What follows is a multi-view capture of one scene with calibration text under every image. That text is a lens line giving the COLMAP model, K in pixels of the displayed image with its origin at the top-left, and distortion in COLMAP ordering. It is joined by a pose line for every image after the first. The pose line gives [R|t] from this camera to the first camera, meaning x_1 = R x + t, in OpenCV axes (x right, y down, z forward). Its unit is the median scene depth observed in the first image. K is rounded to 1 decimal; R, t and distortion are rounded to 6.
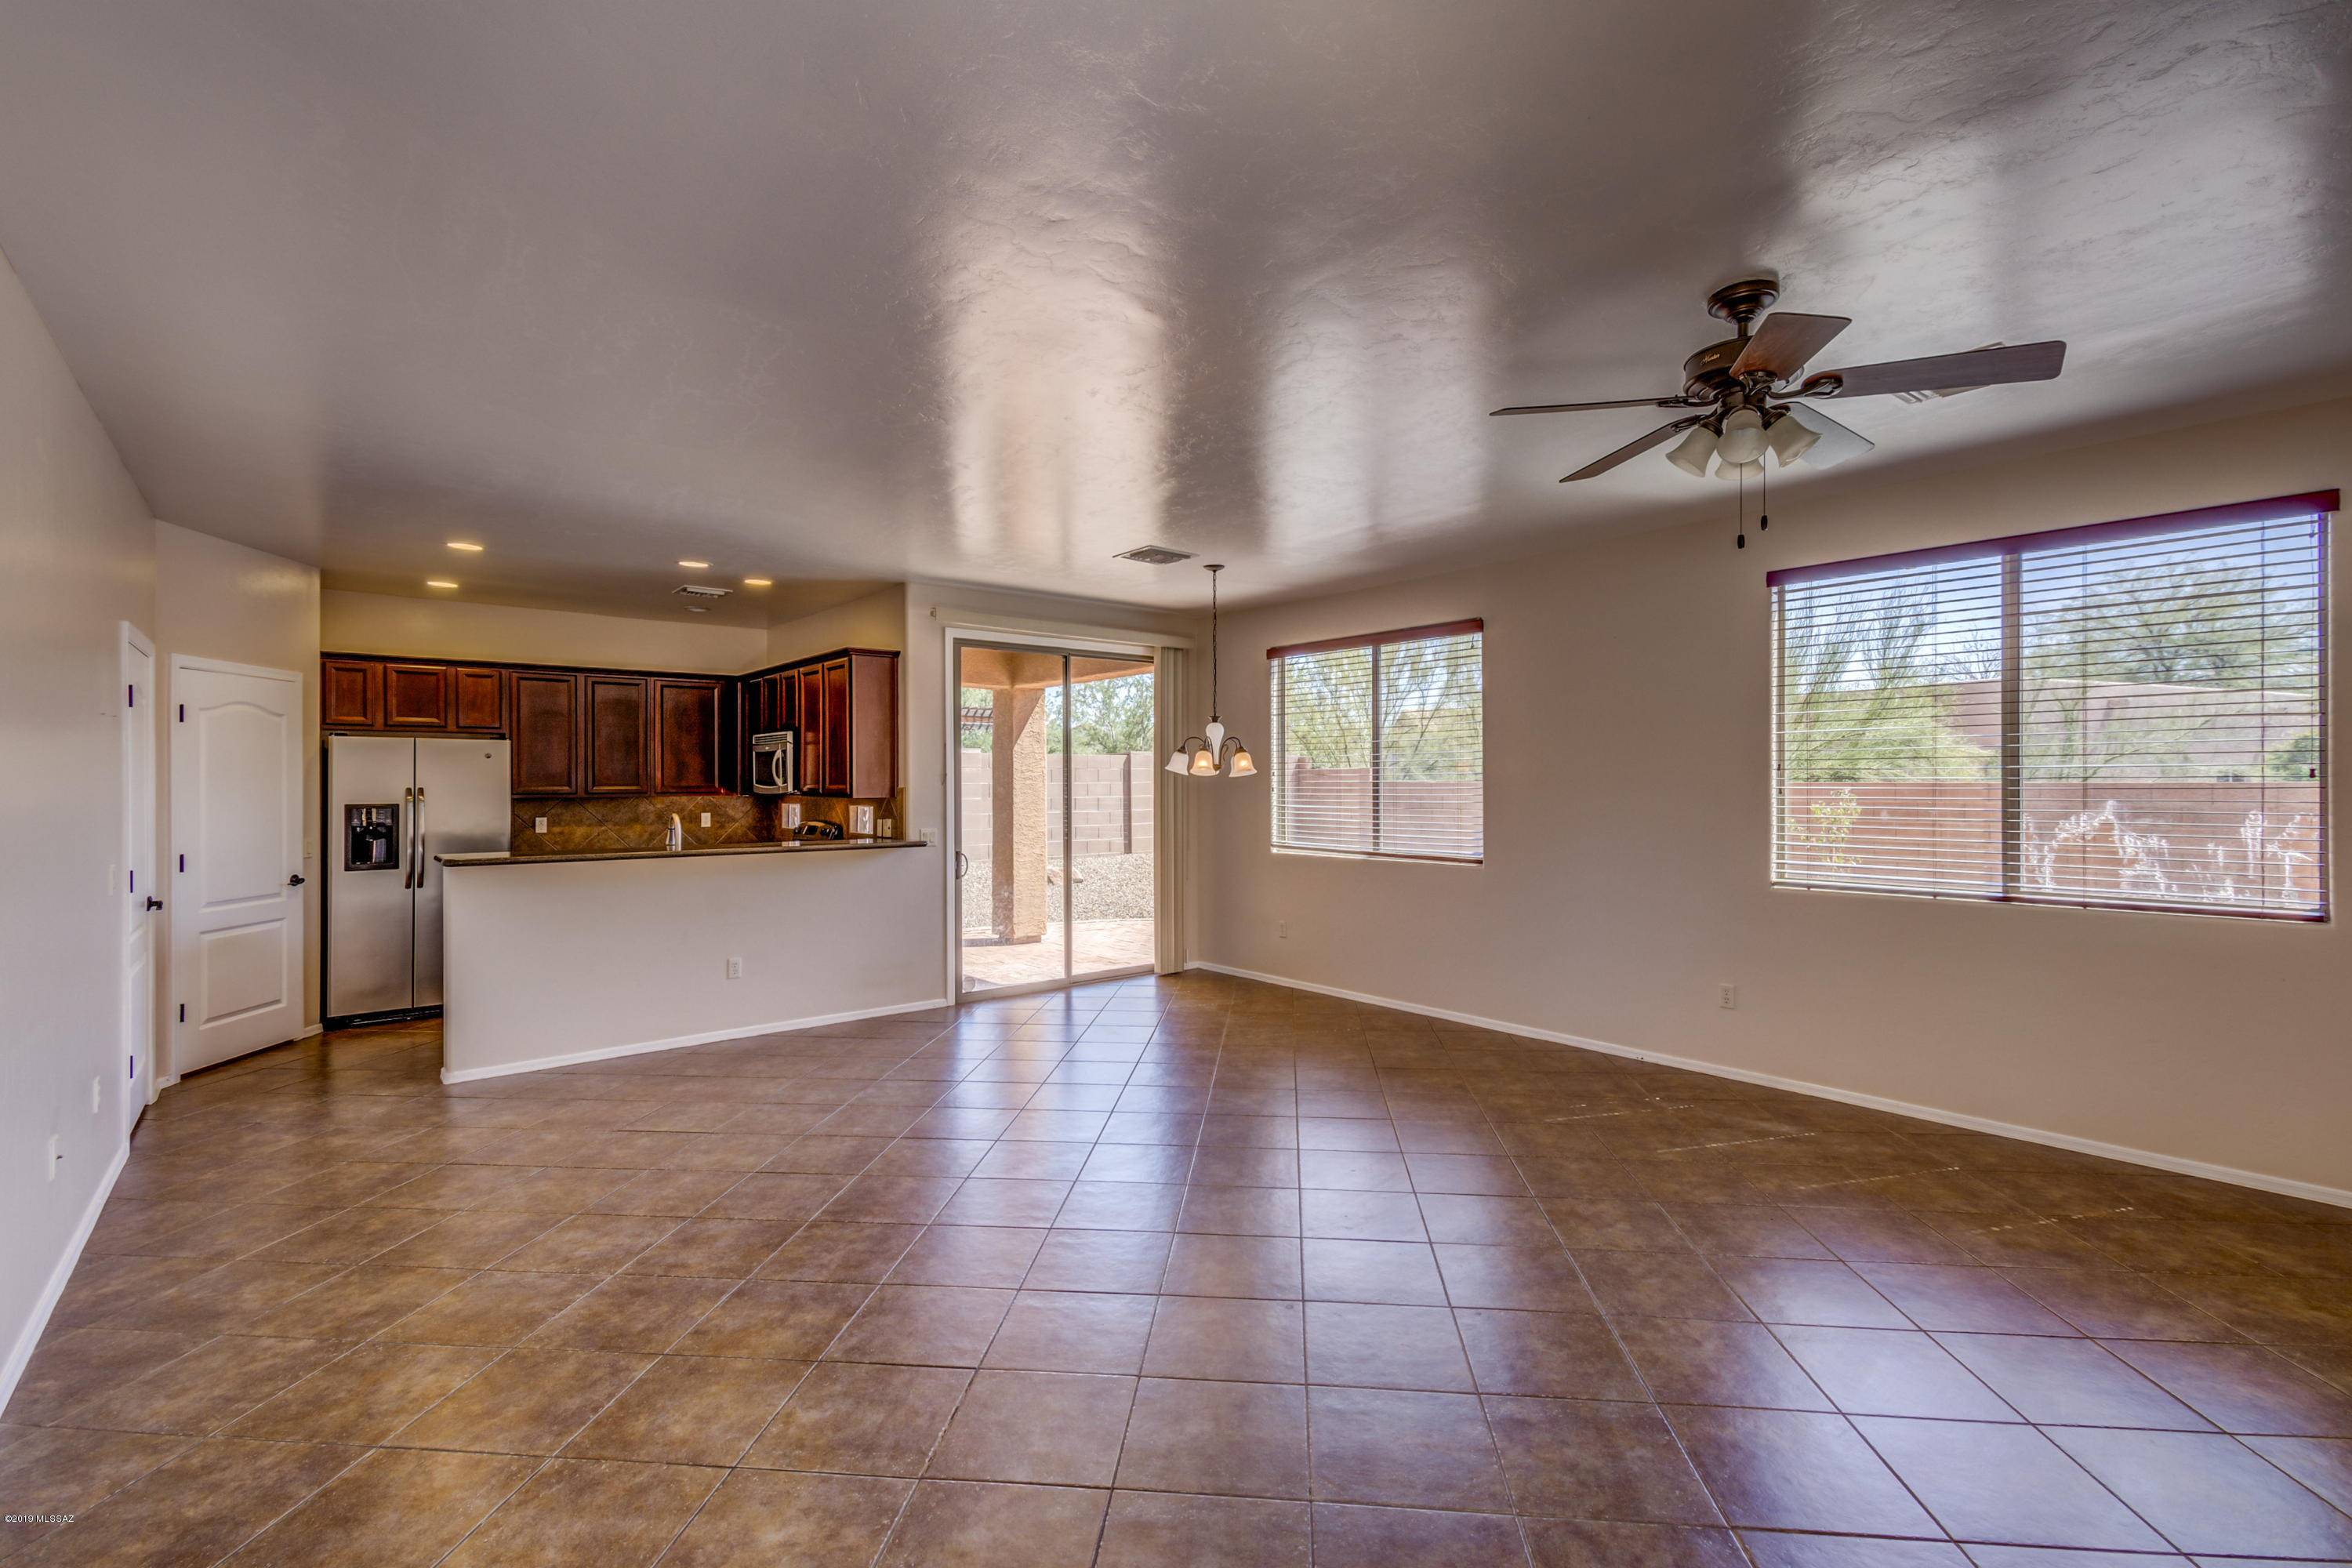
lens RADIAL K [[1044.3, 0, 1181.6], [0, 1044.3, 771.7], [0, 0, 1]] dist [0.018869, -0.008144]
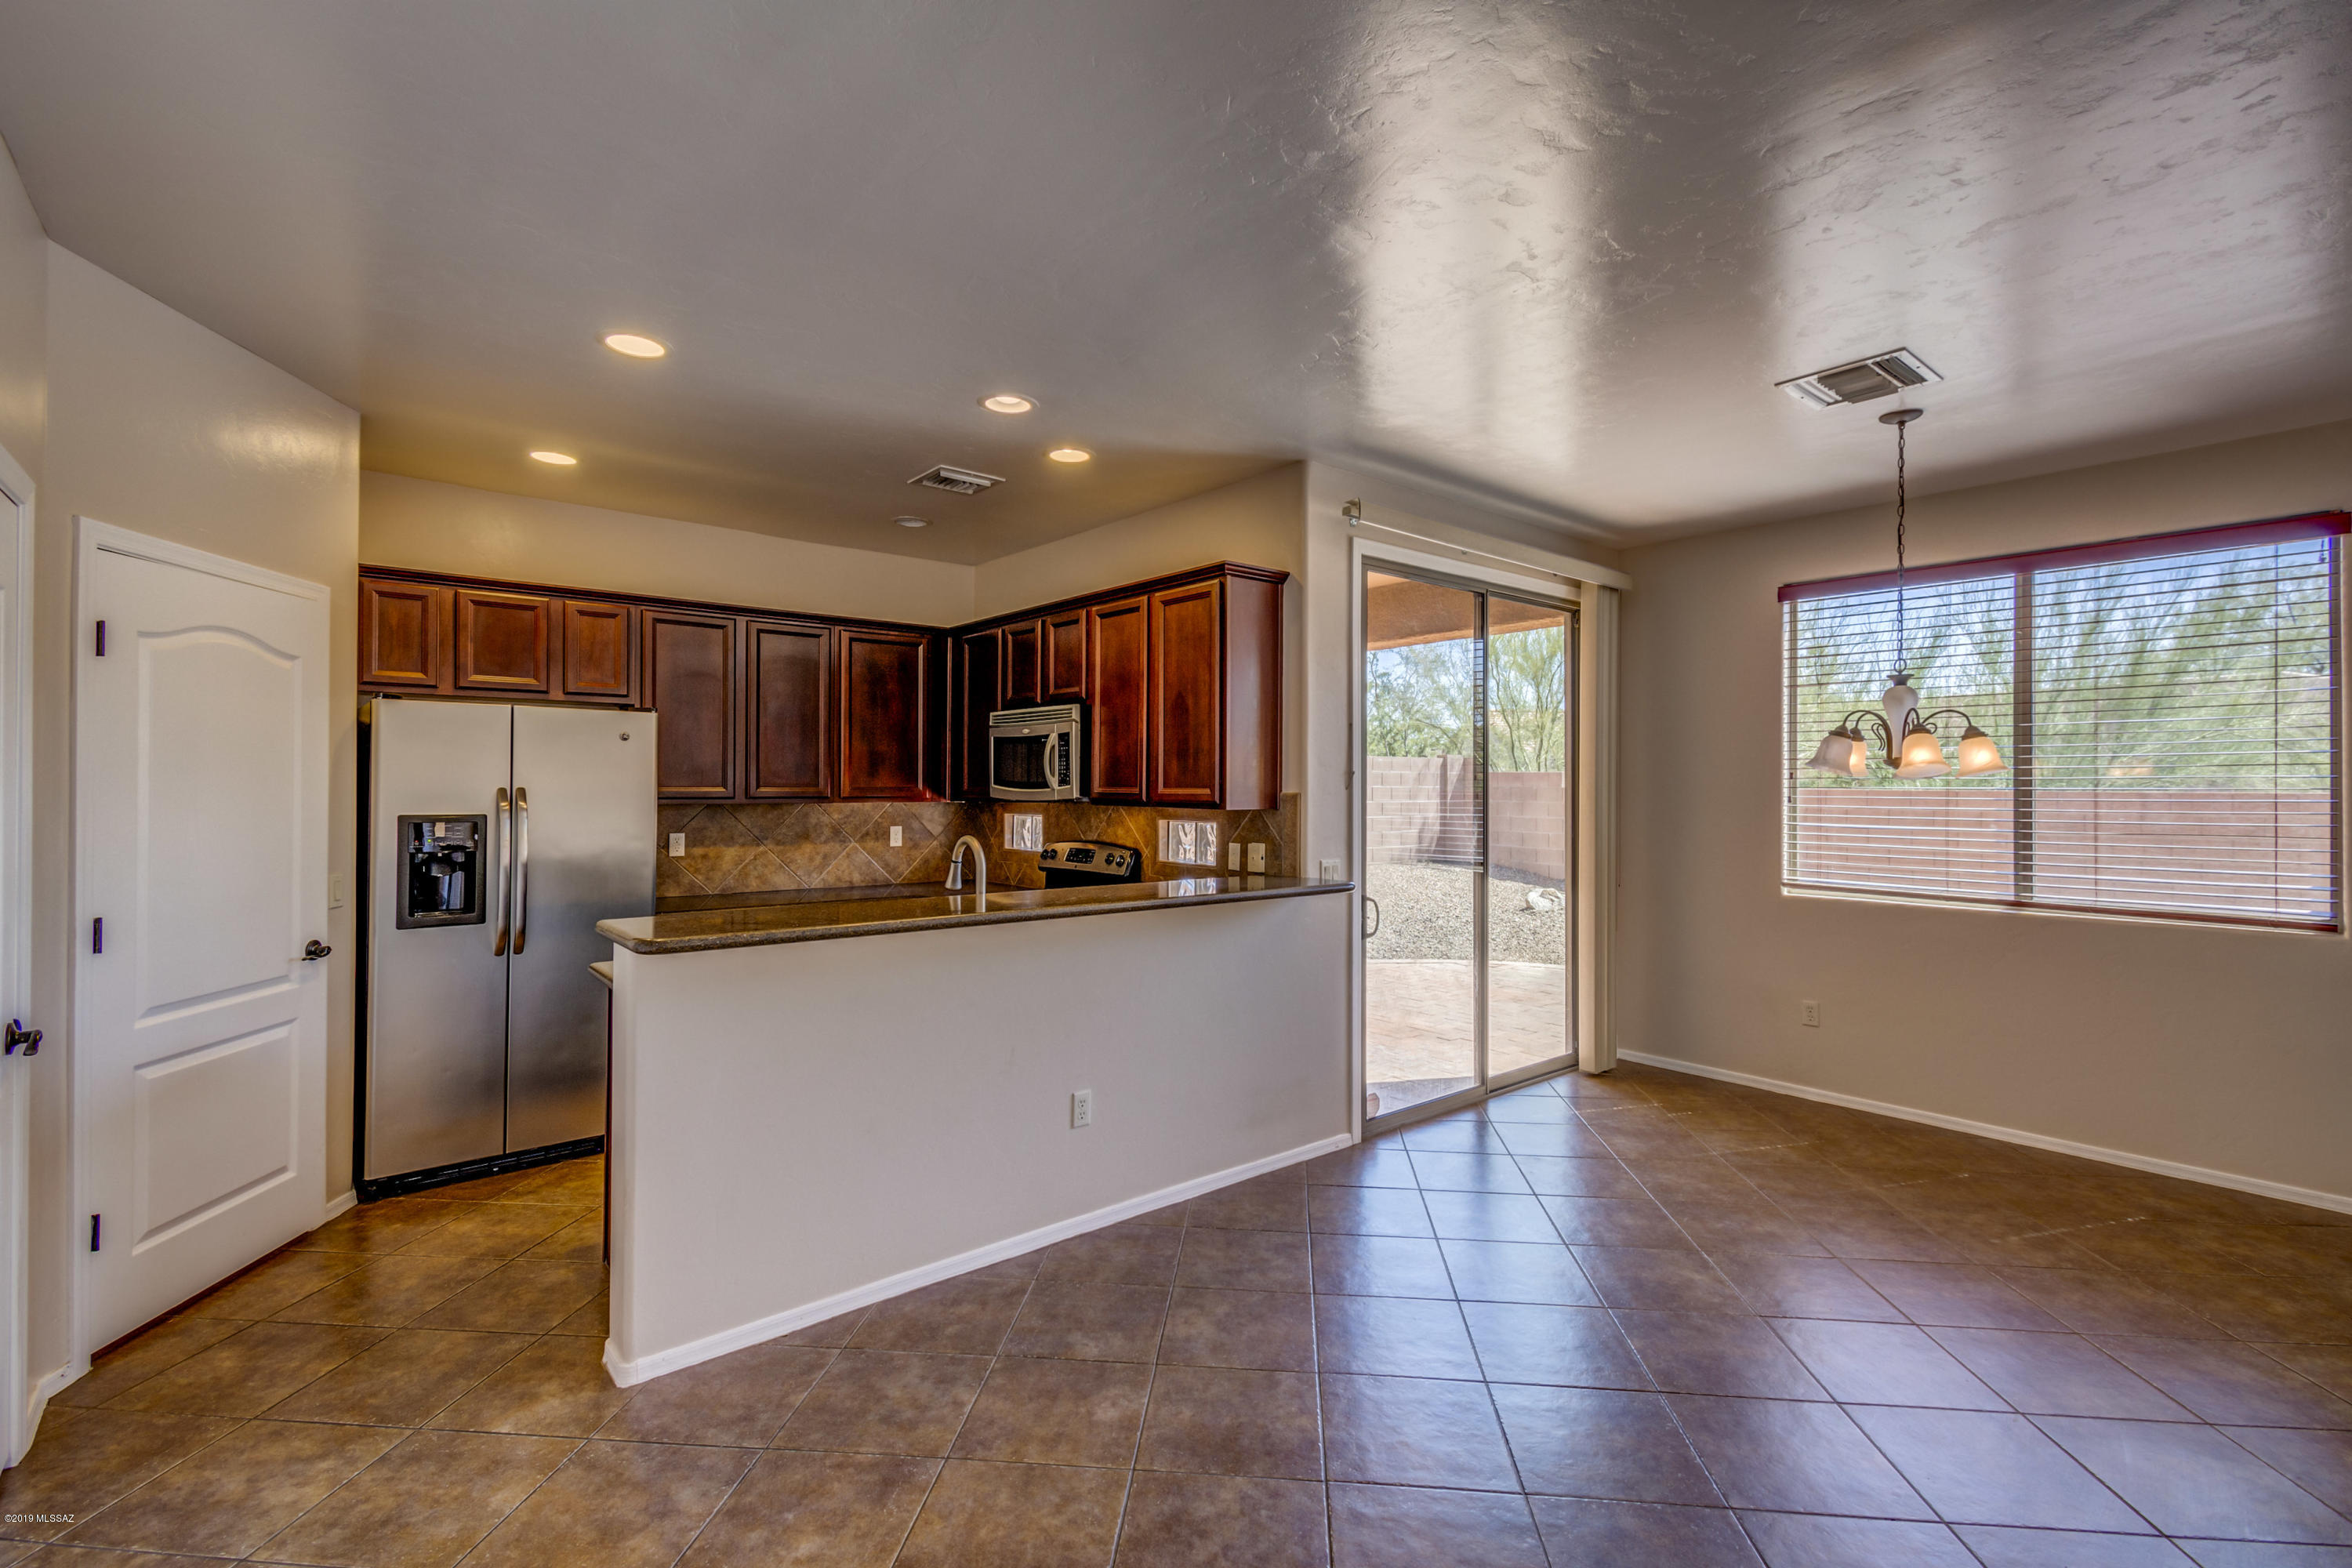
lens RADIAL K [[1044.3, 0, 1181.6], [0, 1044.3, 768.0], [0, 0, 1]] dist [0.018869, -0.008144]
pose [[0.999968, 0.007213, 0.003436, -0.325696], [-0.007192, 0.999955, -0.006222, 0.004619], [-0.003481, 0.006198, 0.999975, 0.371919]]
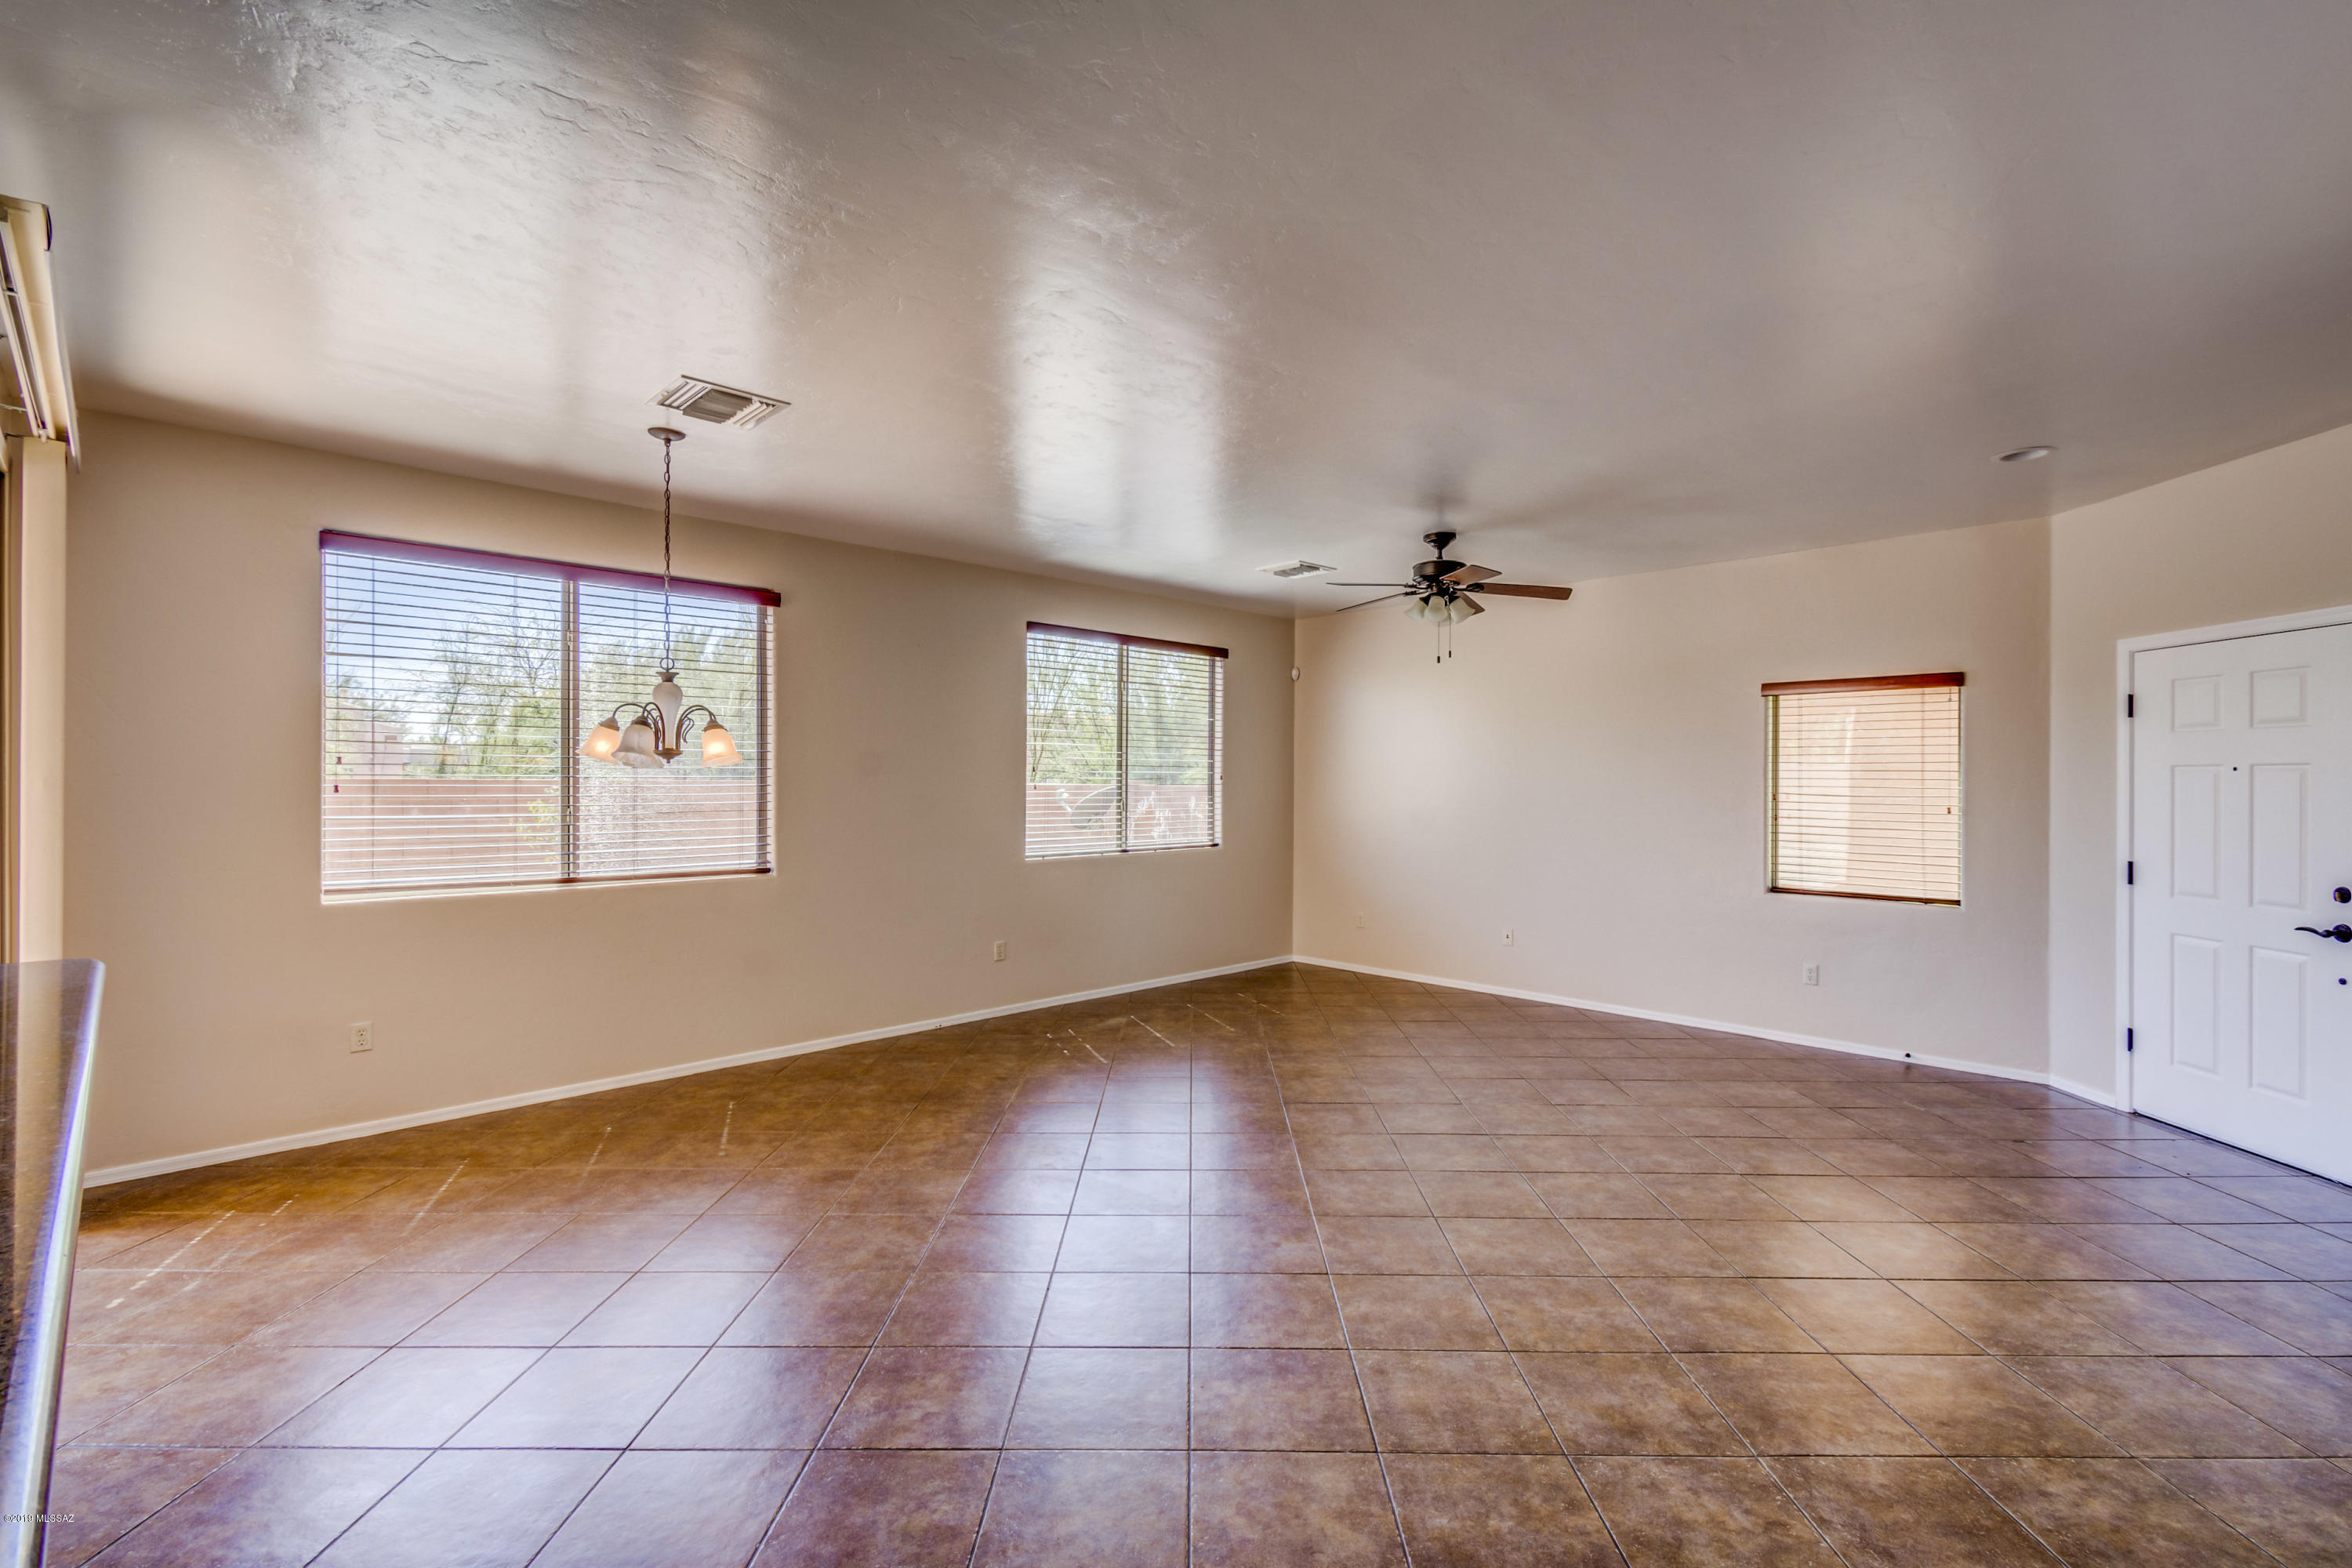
lens RADIAL K [[1044.3, 0, 1193.3], [0, 1044.3, 777.2], [0, 0, 1]] dist [0.018869, -0.008144]
pose [[-0.092665, 0.005339, 0.995683, -0.555782], [-0.015228, 0.999861, -0.006779, 0.008491], [-0.995581, -0.015791, -0.092570, 0.660151]]
